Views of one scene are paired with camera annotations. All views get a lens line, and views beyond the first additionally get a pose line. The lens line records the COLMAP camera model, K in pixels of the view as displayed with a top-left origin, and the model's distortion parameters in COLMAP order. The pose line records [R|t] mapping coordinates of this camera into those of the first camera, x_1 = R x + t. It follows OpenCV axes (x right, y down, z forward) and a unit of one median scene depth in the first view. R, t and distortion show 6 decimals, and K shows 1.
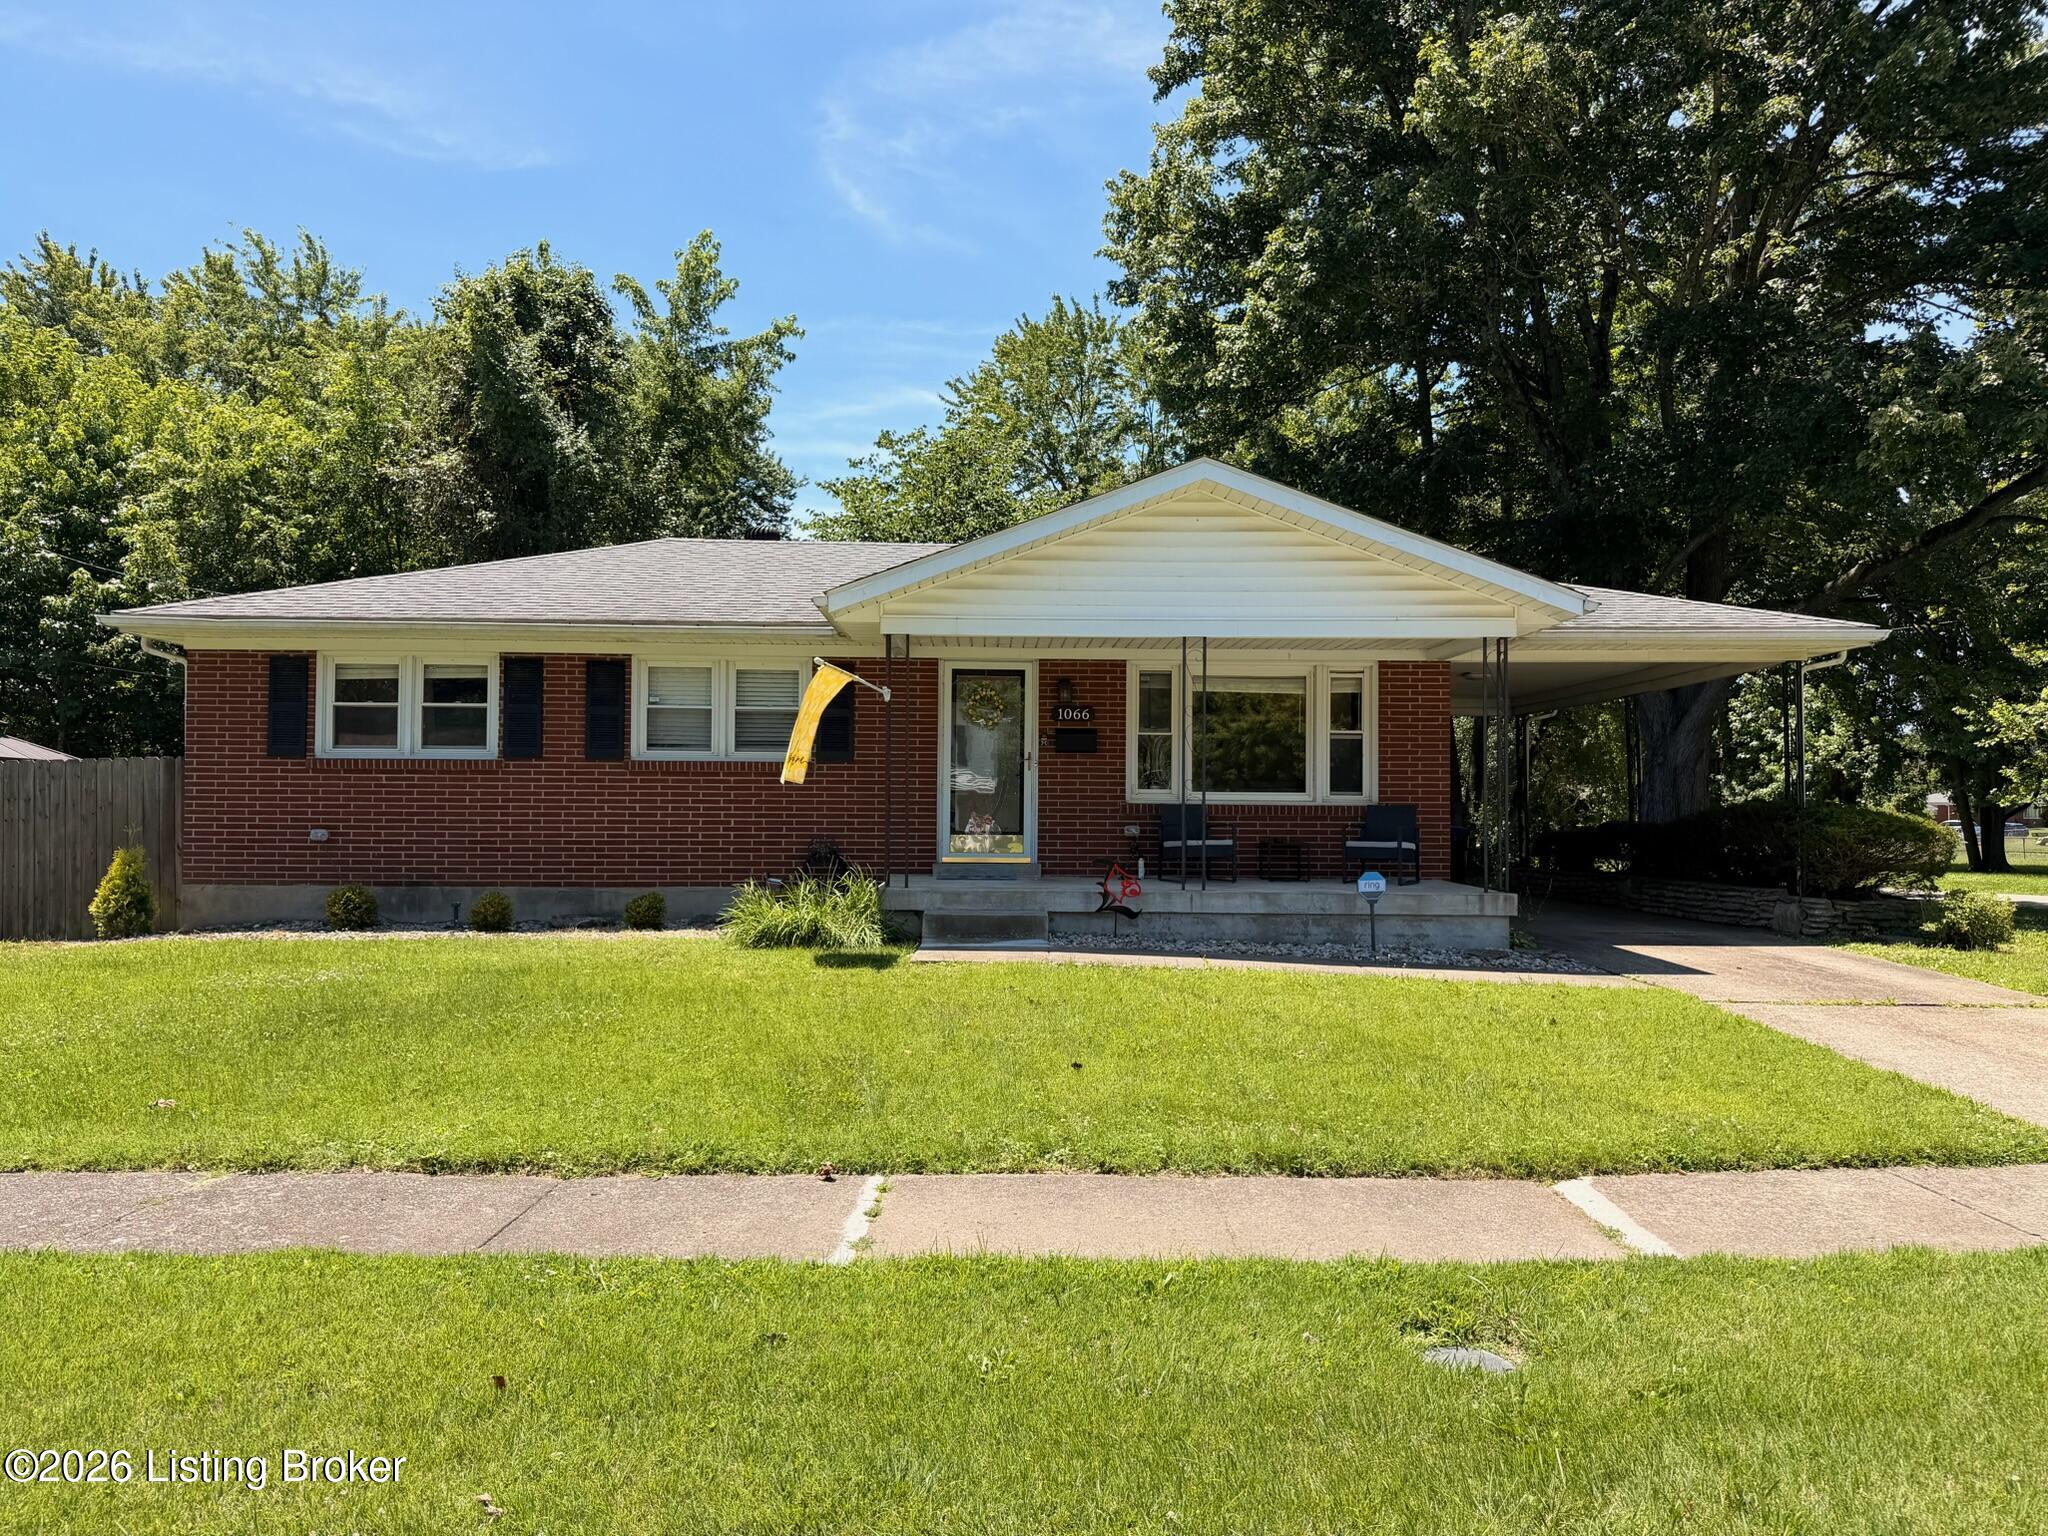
lens RADIAL K [[1445.3, 0, 1014.0], [0, 1445.3, 773.9], [0, 0, 1]] dist [0.157335, -0.282163]
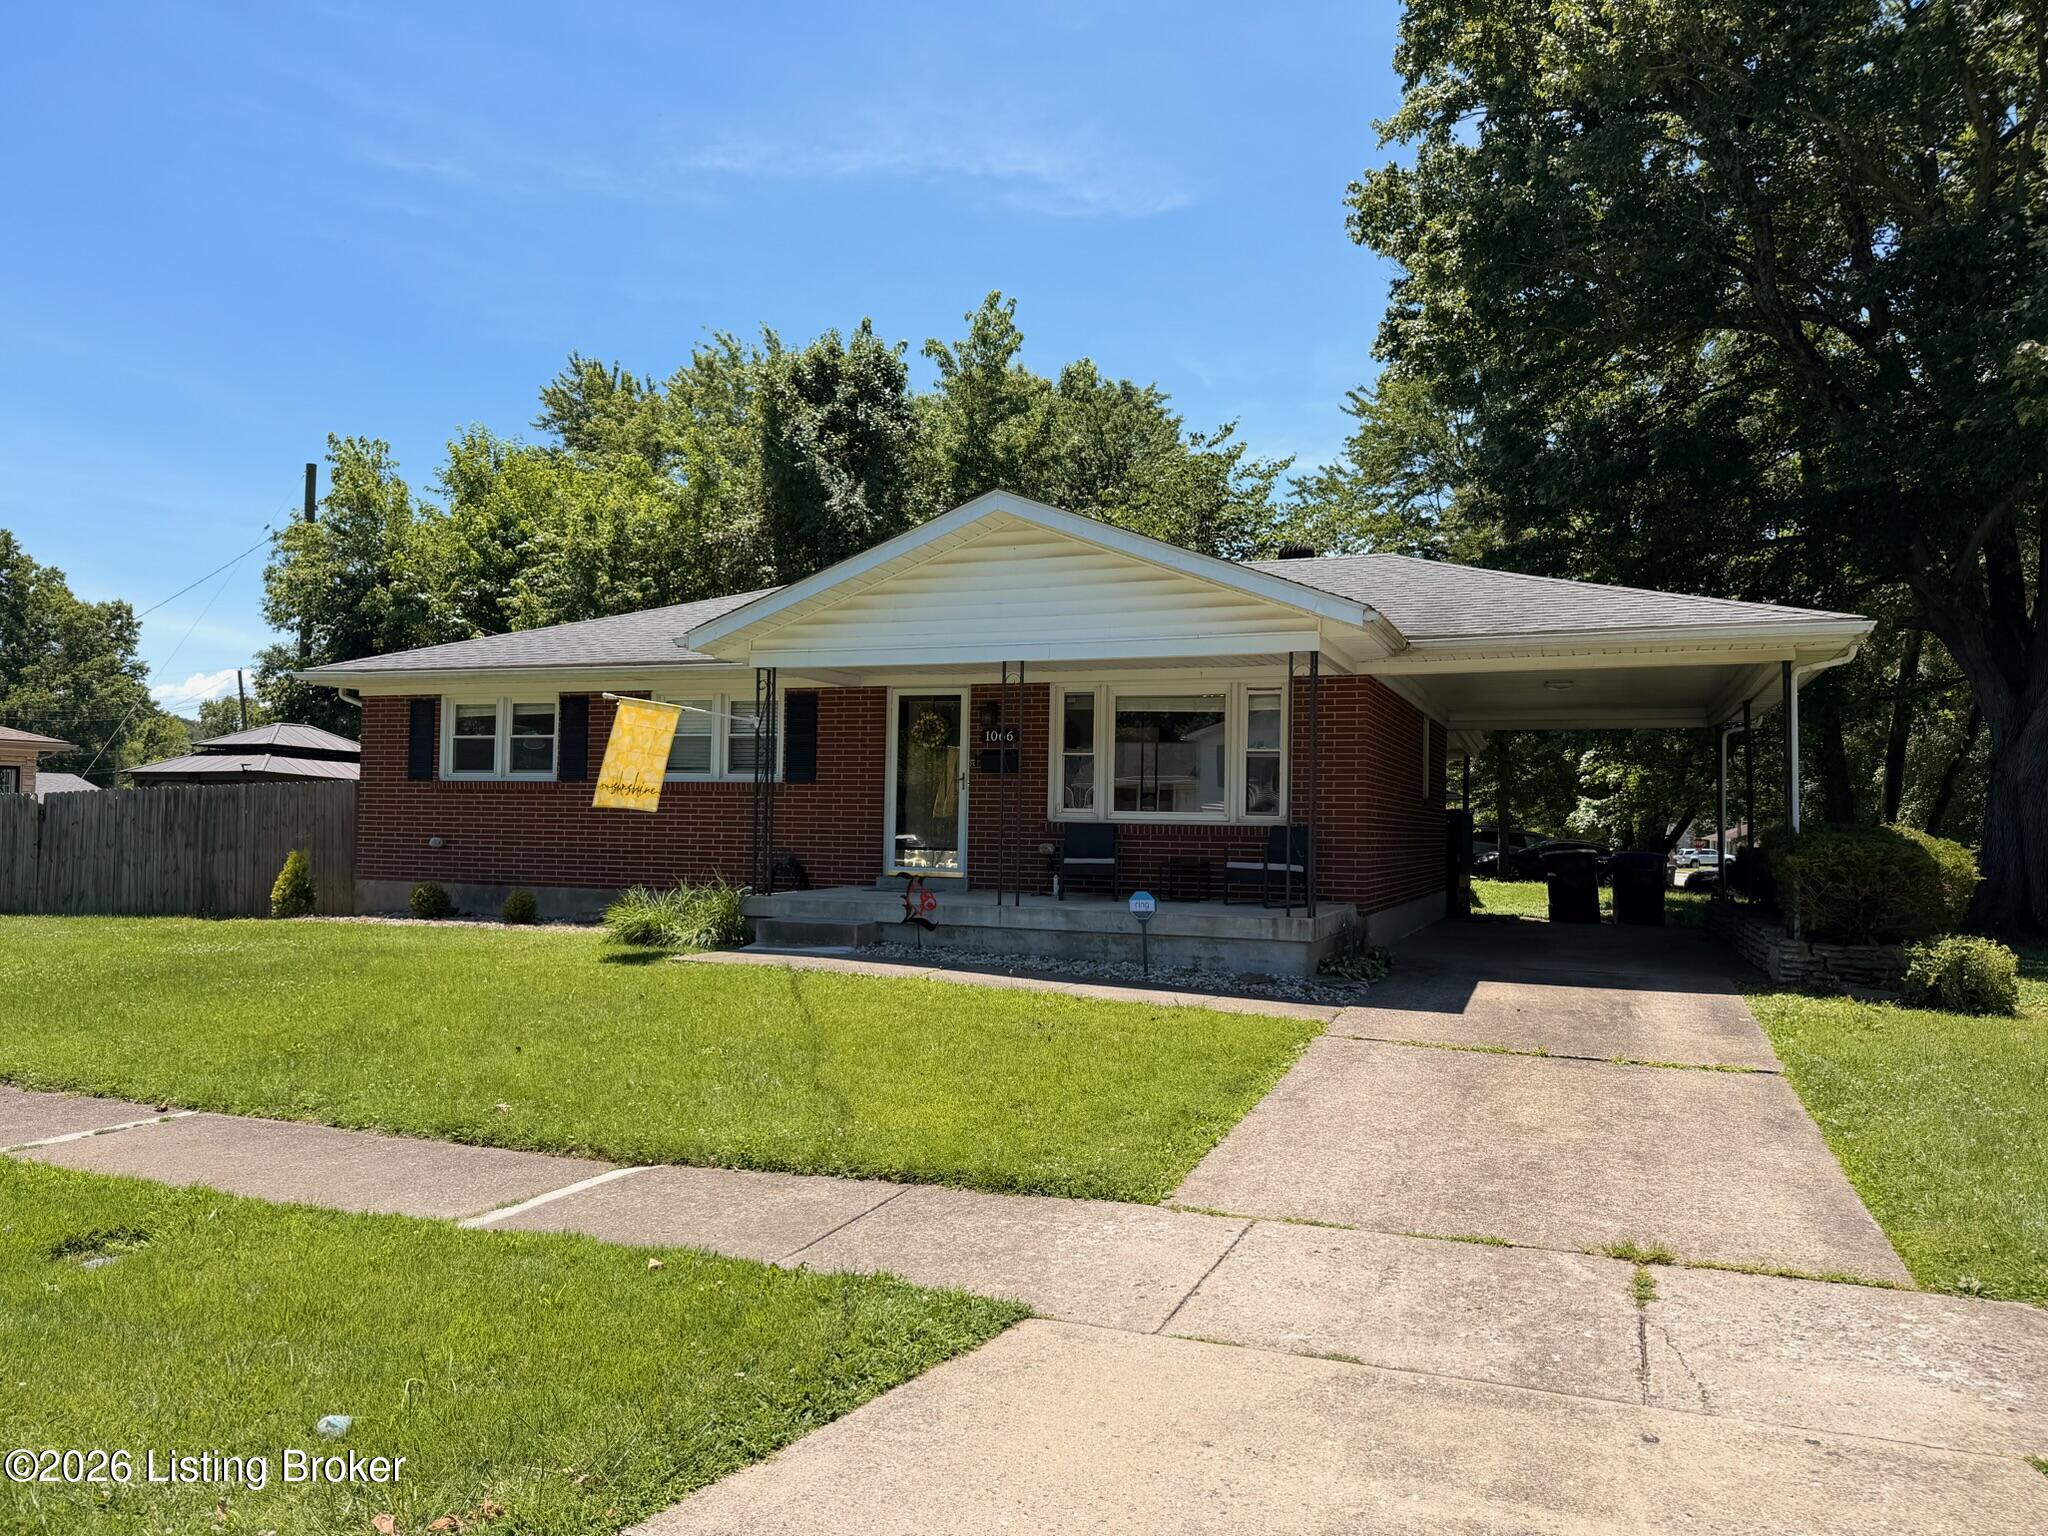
lens RADIAL K [[1445.3, 0, 1014.0], [0, 1445.3, 773.9], [0, 0, 1]] dist [0.157335, -0.282163]
pose [[0.920724, -0.004526, -0.390189, 0.457878], [-0.000794, 0.999909, -0.013474, 0.000141], [0.390215, 0.012716, 0.920636, 0.042649]]
